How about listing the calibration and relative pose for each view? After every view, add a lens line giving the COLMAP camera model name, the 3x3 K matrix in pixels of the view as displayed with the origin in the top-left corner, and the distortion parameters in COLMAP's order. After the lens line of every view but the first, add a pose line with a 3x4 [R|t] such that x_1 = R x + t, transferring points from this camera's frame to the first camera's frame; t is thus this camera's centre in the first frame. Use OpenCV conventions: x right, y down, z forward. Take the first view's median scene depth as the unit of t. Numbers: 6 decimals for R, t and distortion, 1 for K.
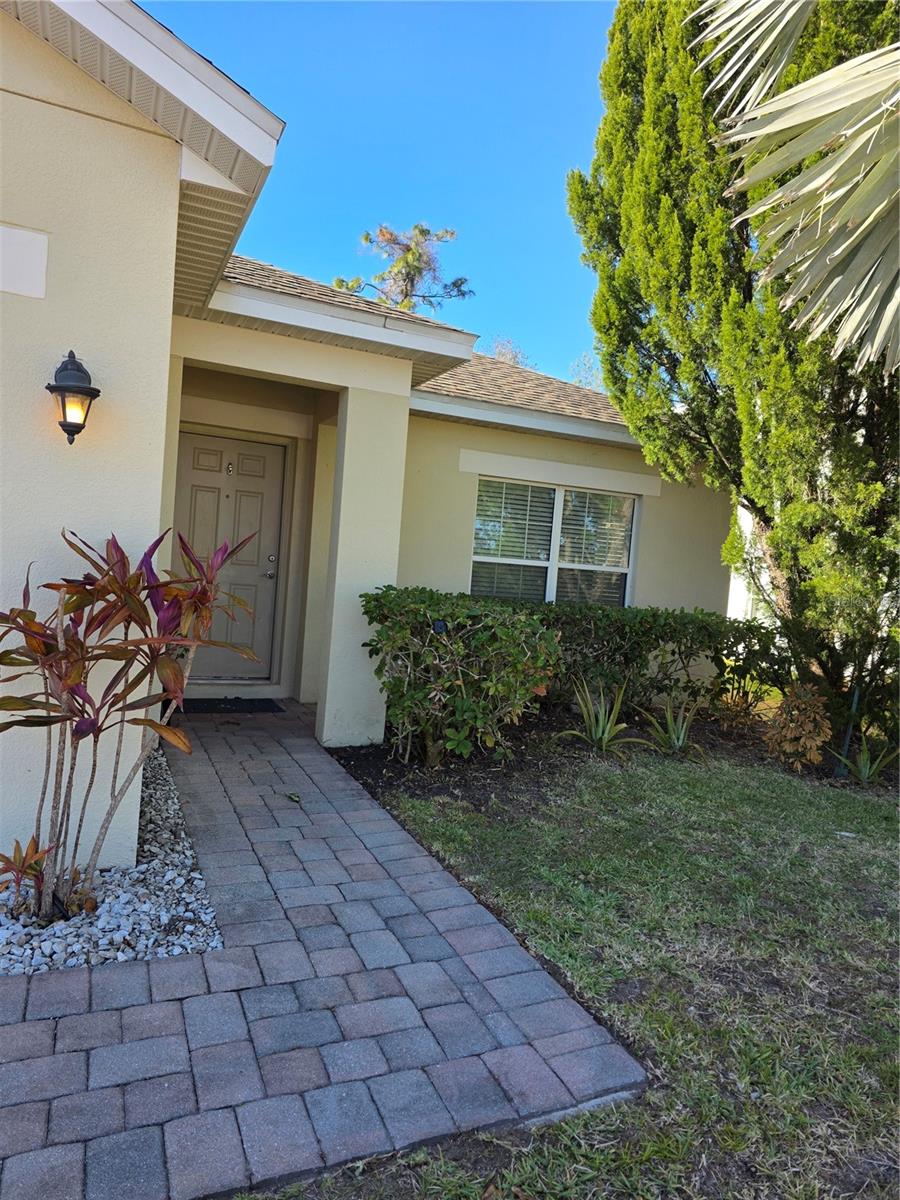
lens RADIAL K [[791.7, 0, 454.5], [0, 791.7, 597.5], [0, 0, 1]] dist [0.045952, -0.000914]
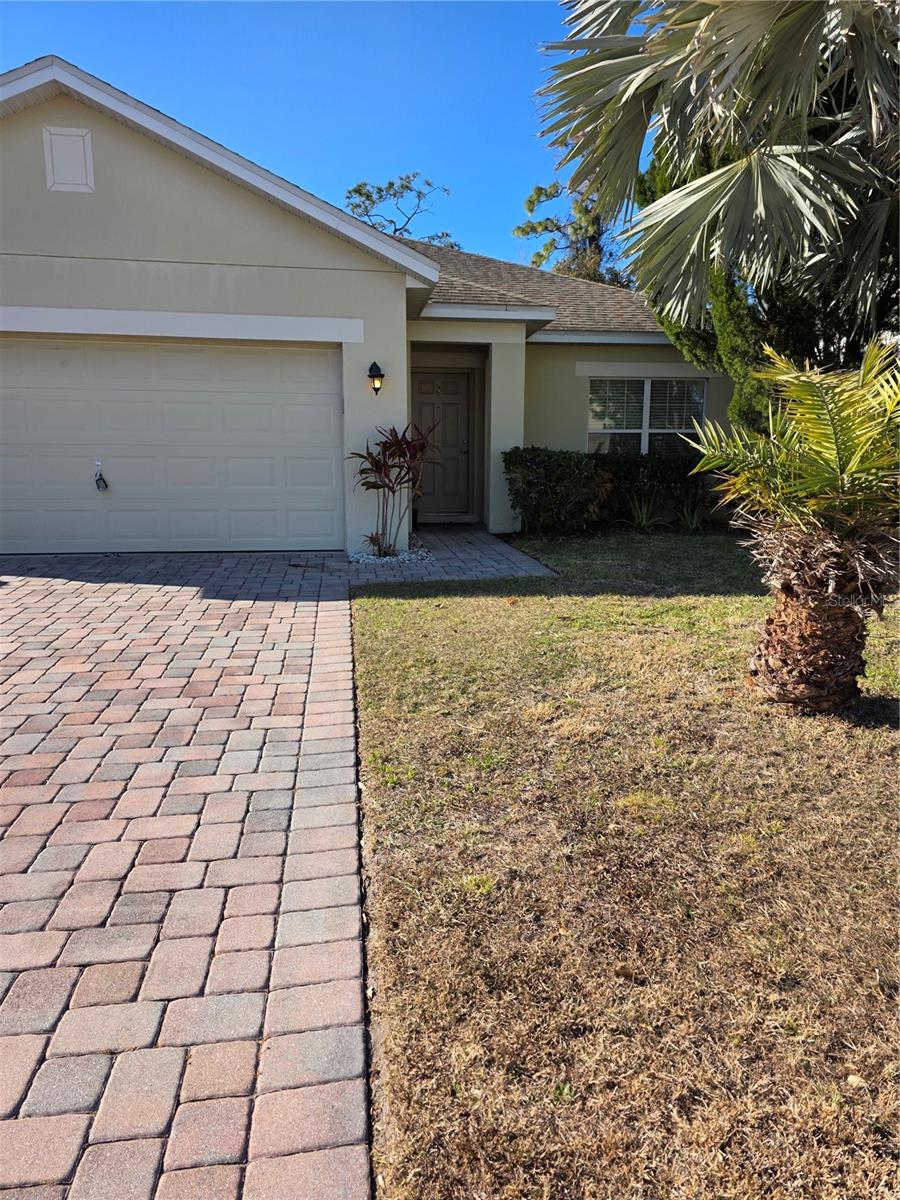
lens RADIAL K [[791.7, 0, 454.5], [0, 791.7, 597.5], [0, 0, 1]] dist [0.045952, -0.000914]
pose [[0.957788, -0.027413, -0.286167, 0.525628], [0.062962, 0.991278, 0.115774, 0.193564], [0.280497, -0.128904, 0.951160, -1.555780]]
